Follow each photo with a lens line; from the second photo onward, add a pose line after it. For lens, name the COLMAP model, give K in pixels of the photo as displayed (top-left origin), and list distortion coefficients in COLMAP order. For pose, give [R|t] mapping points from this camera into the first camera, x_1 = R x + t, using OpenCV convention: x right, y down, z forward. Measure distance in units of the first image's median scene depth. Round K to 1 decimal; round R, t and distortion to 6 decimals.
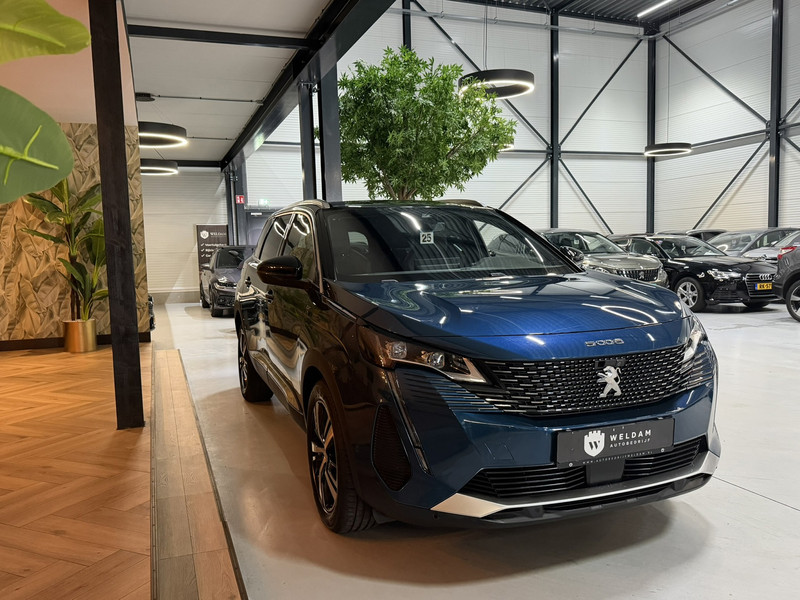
lens RADIAL K [[656.3, 0, 402.7], [0, 656.3, 302.9], [0, 0, 1]] dist [0.176353, -0.354437]
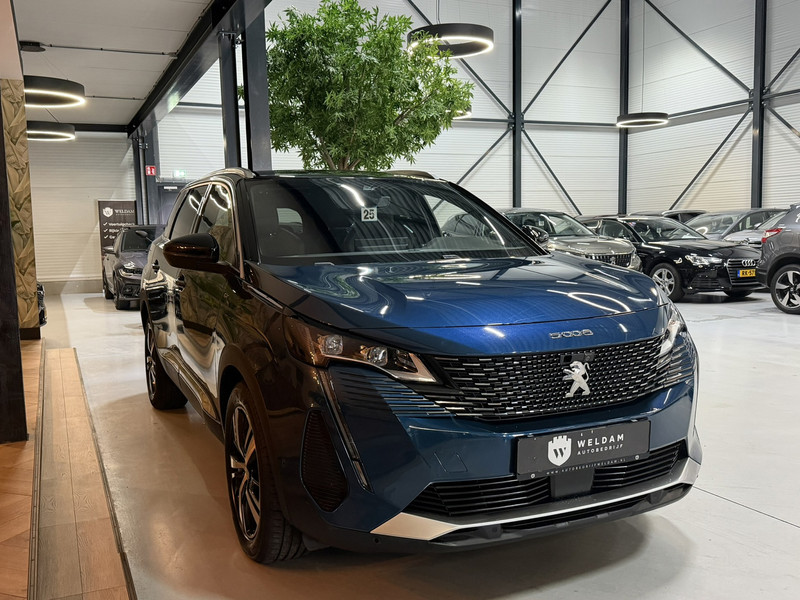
lens RADIAL K [[752.7, 0, 400.7], [0, 752.7, 298.6], [0, 0, 1]] dist [0.174077, -0.334418]
pose [[0.997421, -0.002667, 0.071726, 0.008831], [0.002177, 0.999974, 0.006910, 0.004913], [-0.071742, -0.006736, 0.997400, 0.024675]]
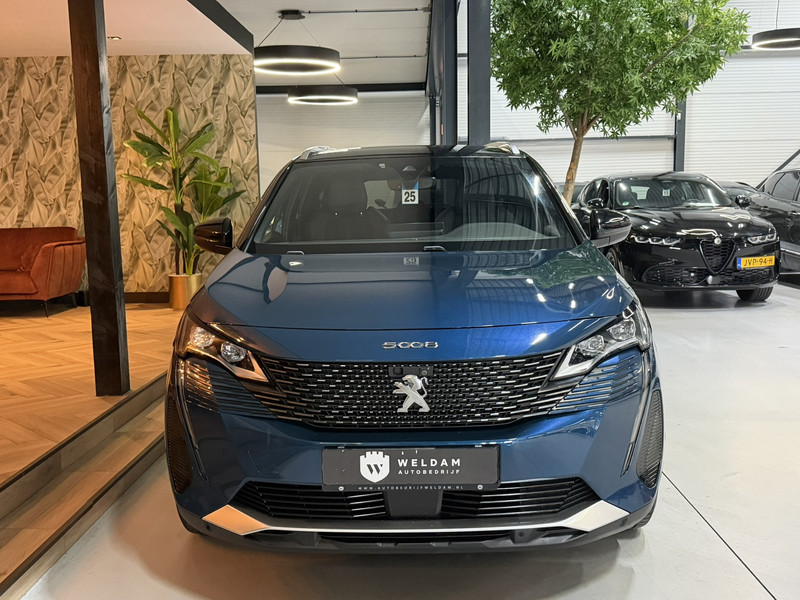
lens RADIAL K [[852.0, 0, 399.5], [0, 852.0, 302.3], [0, 0, 1]] dist [0.179698, -0.372713]
pose [[0.927361, 0.055299, -0.370060, 0.523385], [-0.035115, 0.997516, 0.061064, -0.042457], [0.372517, -0.043633, 0.926999, 0.033585]]
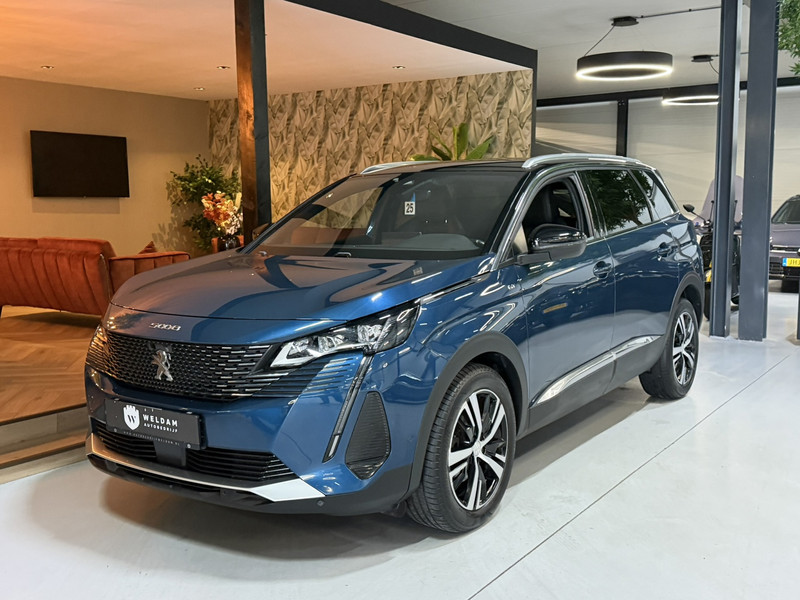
lens RADIAL K [[852.0, 0, 399.5], [0, 852.0, 302.3], [0, 0, 1]] dist [0.179698, -0.372713]
pose [[0.563236, 0.116813, -0.817998, 1.229645], [-0.073918, 0.993111, 0.090923, -0.096176], [0.822983, 0.009253, 0.567990, 0.428544]]
